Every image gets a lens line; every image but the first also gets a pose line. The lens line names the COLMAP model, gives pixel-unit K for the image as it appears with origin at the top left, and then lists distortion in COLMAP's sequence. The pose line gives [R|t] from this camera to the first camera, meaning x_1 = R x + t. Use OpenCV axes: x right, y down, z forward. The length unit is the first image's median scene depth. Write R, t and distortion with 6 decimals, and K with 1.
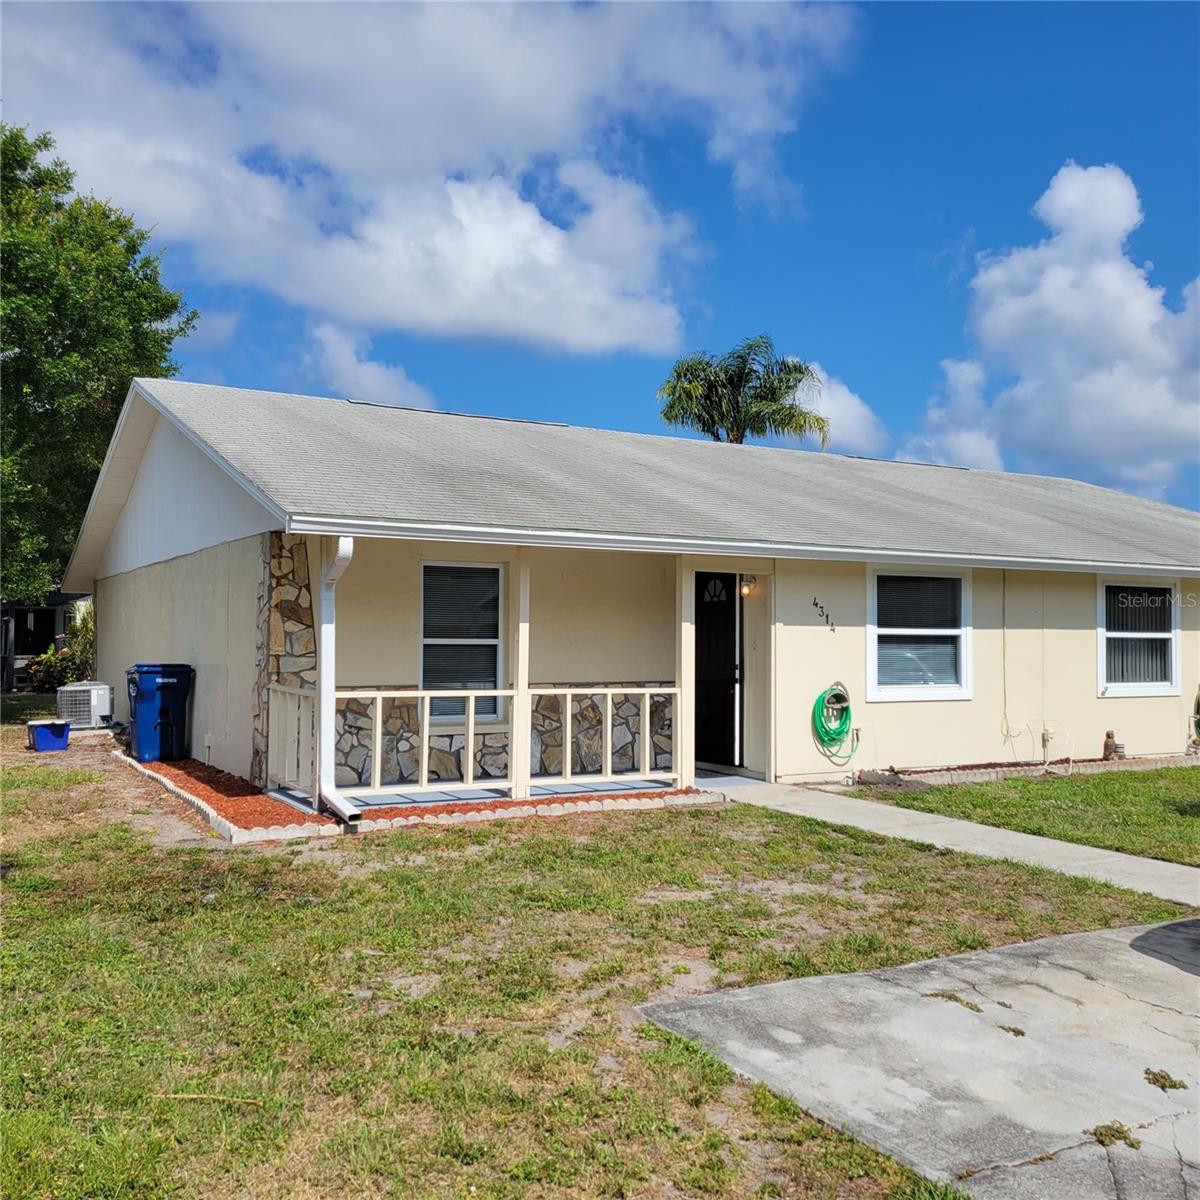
lens RADIAL K [[1190.1, 0, 599.8], [0, 1190.1, 619.1], [0, 0, 1]] dist [0.063853, -0.018925]
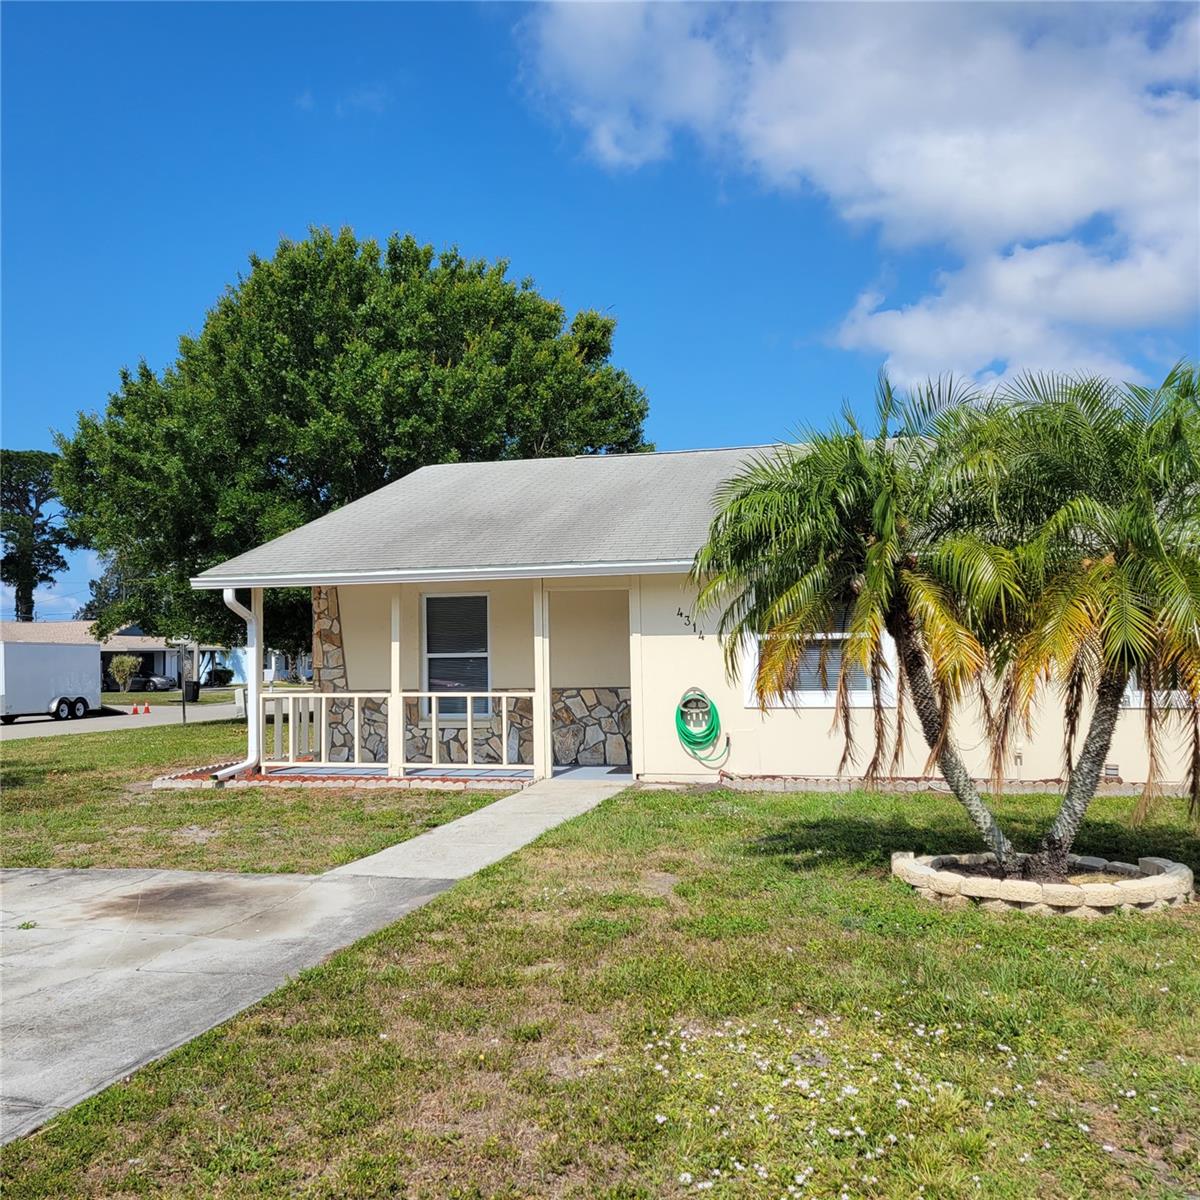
lens RADIAL K [[1190.1, 0, 599.8], [0, 1190.1, 619.1], [0, 0, 1]] dist [0.063853, -0.018925]
pose [[0.711647, -0.038033, -0.701507, 0.861345], [0.033191, 0.999239, -0.020504, 0.010950], [0.701753, -0.008692, 0.712368, 0.195350]]
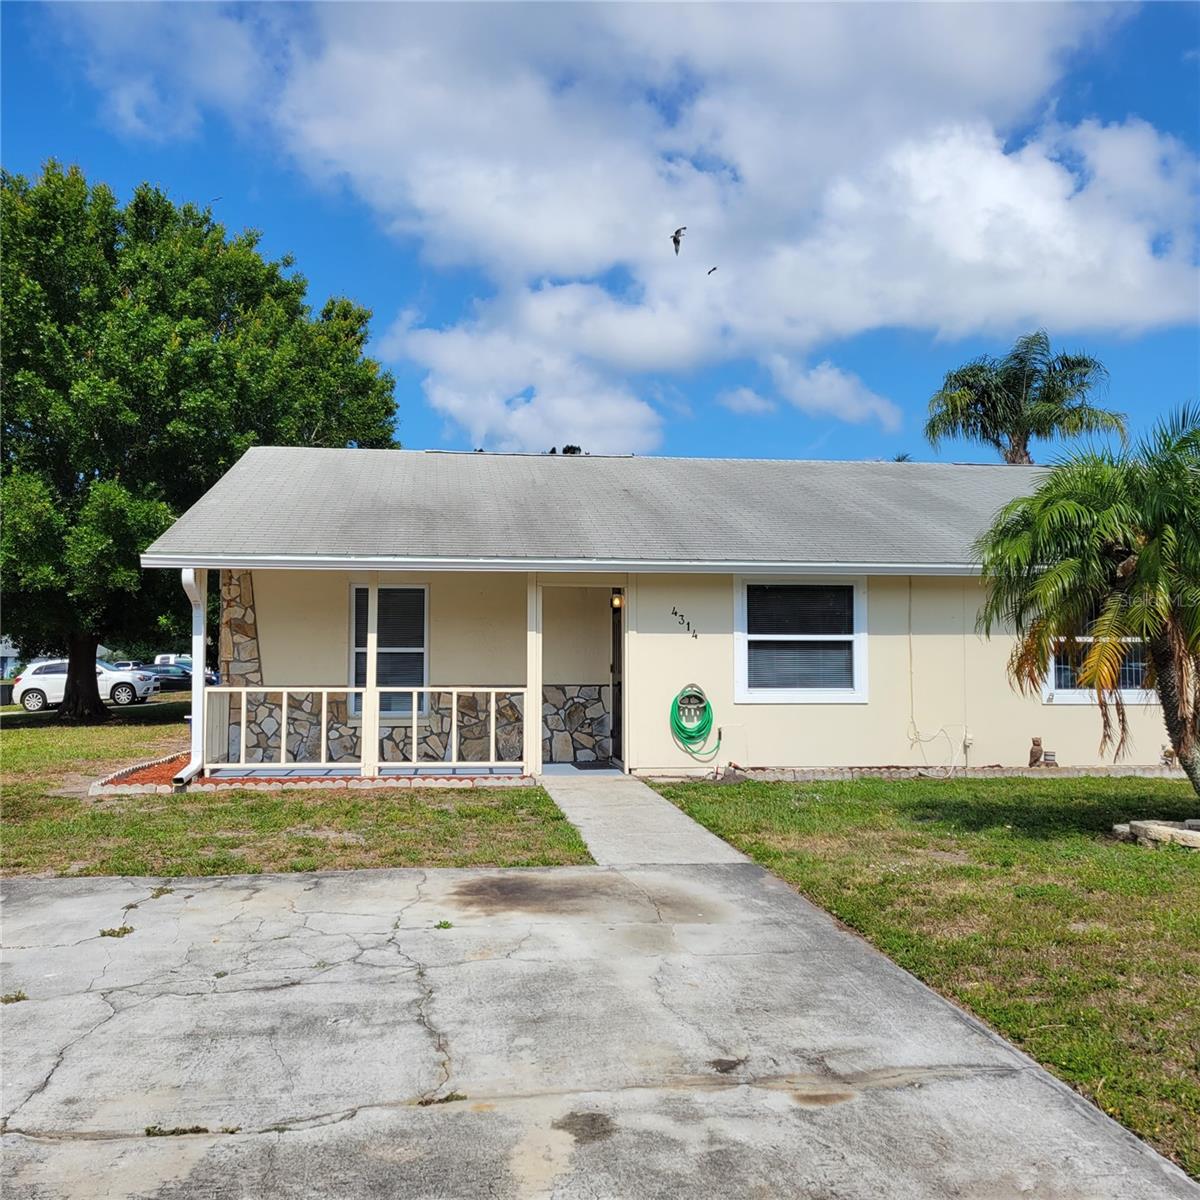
lens RADIAL K [[1190.1, 0, 599.8], [0, 1190.1, 619.1], [0, 0, 1]] dist [0.063853, -0.018925]
pose [[0.922238, -0.018573, -0.386177, 0.533140], [0.011595, 0.999725, -0.020391, 0.014287], [0.386449, 0.014327, 0.922199, -0.033332]]
